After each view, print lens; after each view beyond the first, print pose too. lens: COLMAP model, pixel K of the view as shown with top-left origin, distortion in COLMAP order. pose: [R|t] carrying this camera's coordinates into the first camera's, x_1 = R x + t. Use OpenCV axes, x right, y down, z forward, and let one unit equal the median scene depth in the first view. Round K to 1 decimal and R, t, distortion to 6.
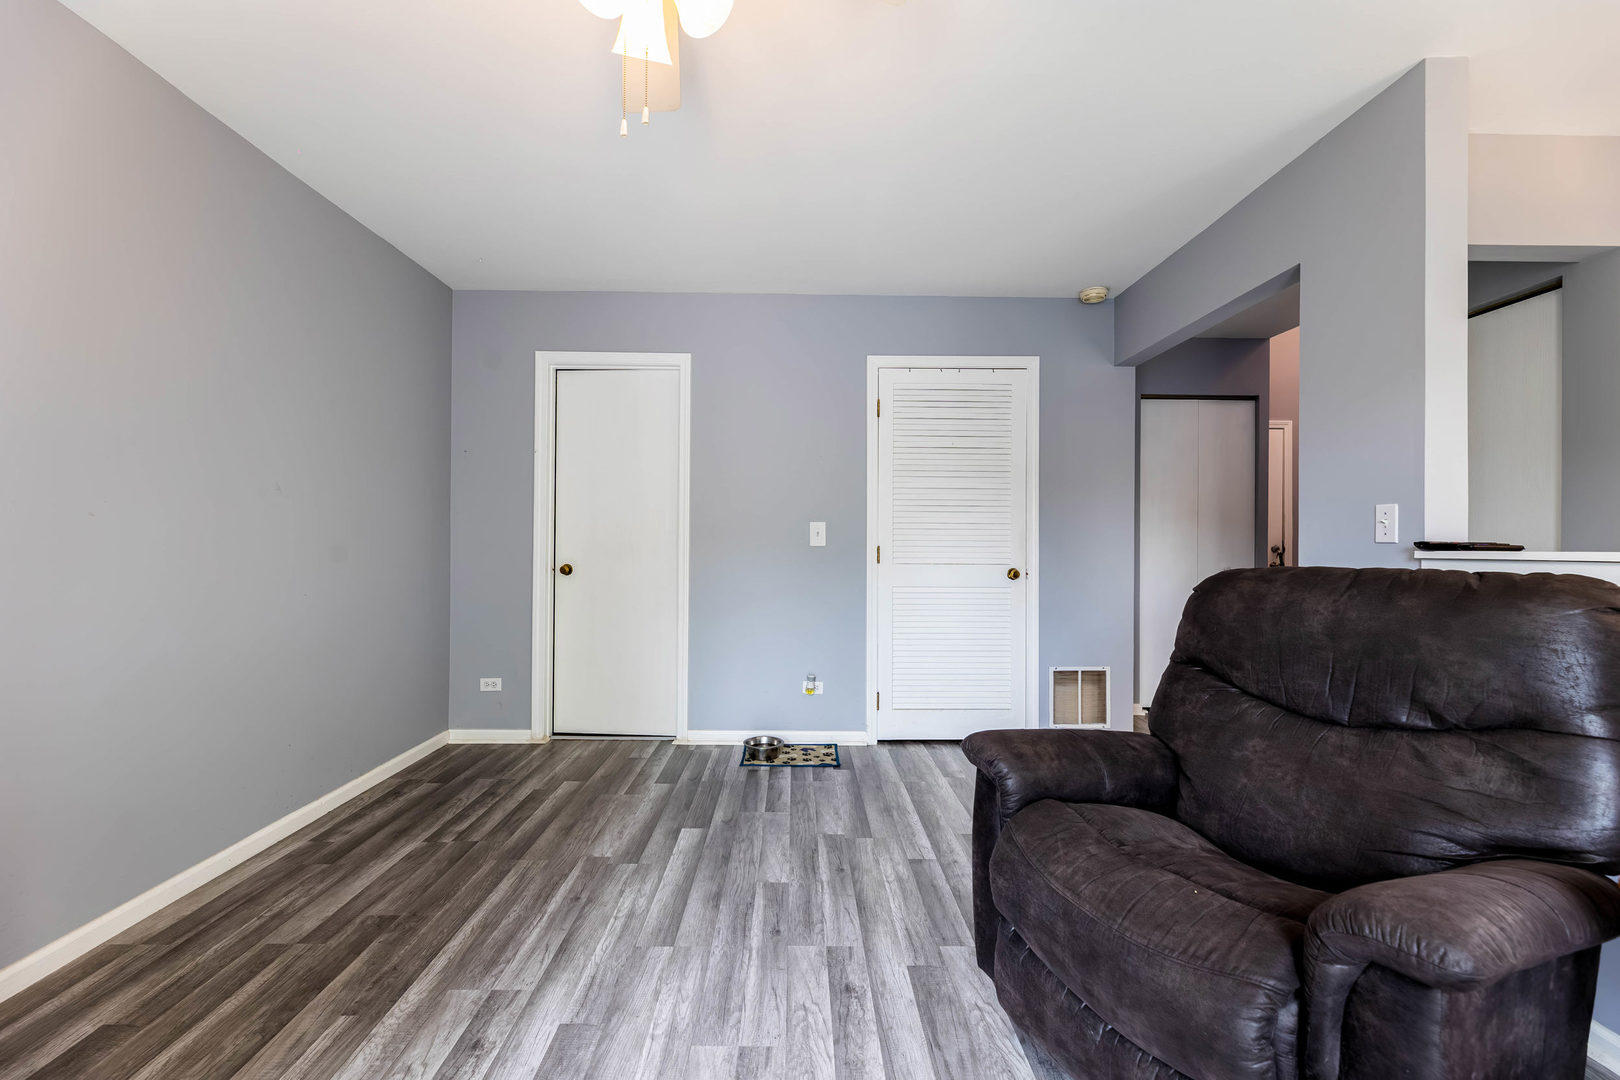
lens RADIAL K [[654.4, 0, 800.3], [0, 654.4, 538.4], [0, 0, 1]] dist [-0.000794, -0.000038]
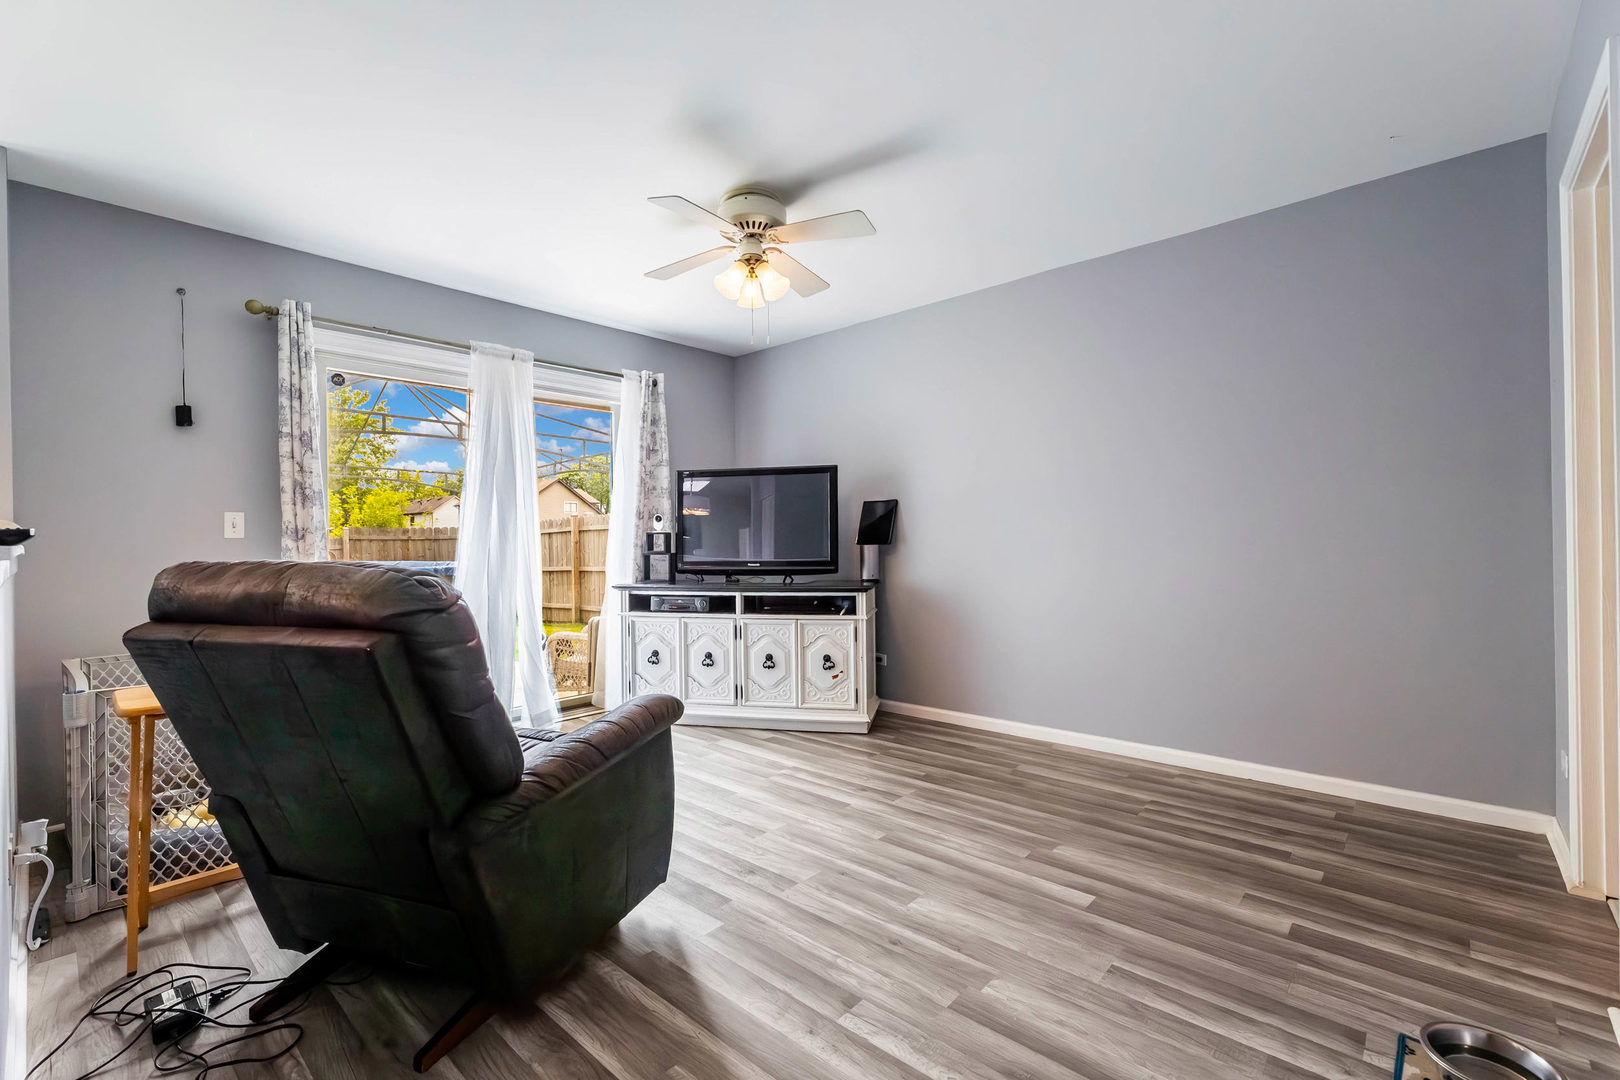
lens RADIAL K [[692.4, 0, 810.0], [0, 692.4, 540.0], [0, 0, 1]] dist [-0.000619, -0.000044]
pose [[-0.673986, 0.003057, -0.738738, 0.816986], [0.013648, 0.999872, -0.008314, 0.025037], [0.738618, -0.015686, -0.673942, 1.627496]]
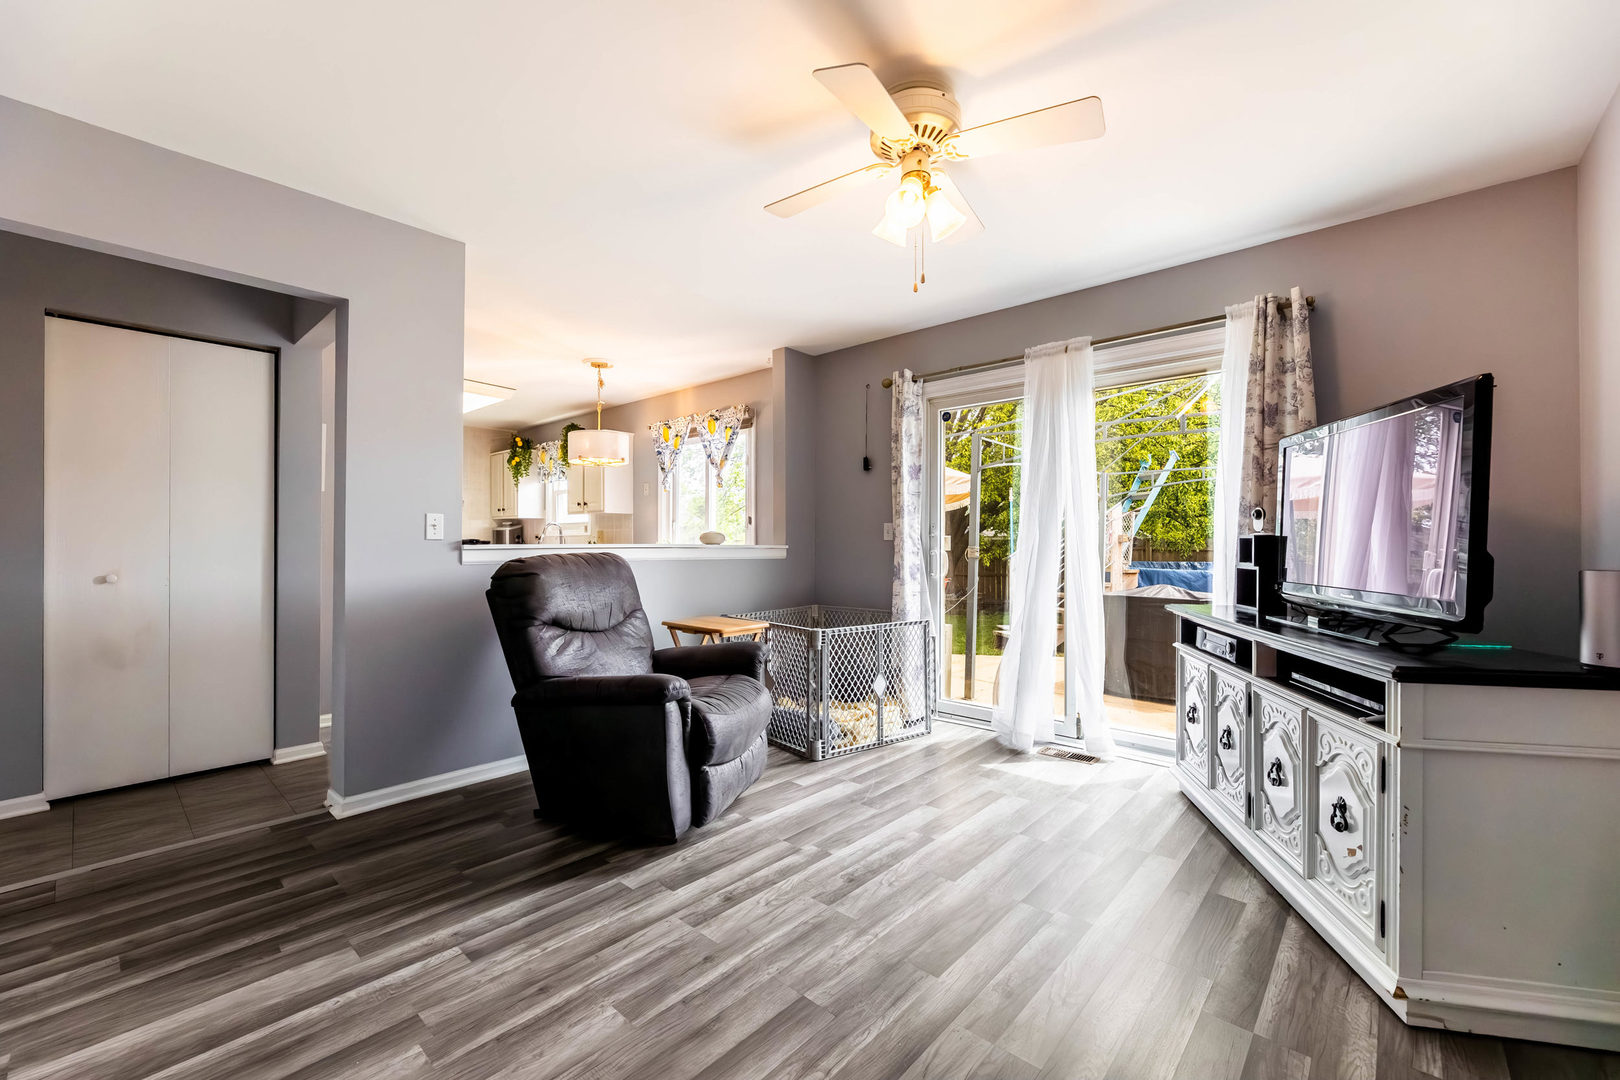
lens RADIAL K [[654.4, 0, 800.3], [0, 654.4, 538.4], [0, 0, 1]] dist [-0.000794, -0.000038]
pose [[-0.734512, -0.003268, 0.678588, -0.699621], [-0.010455, 0.999924, -0.006501, 0.004254], [-0.678515, -0.011869, -0.734490, 1.464055]]
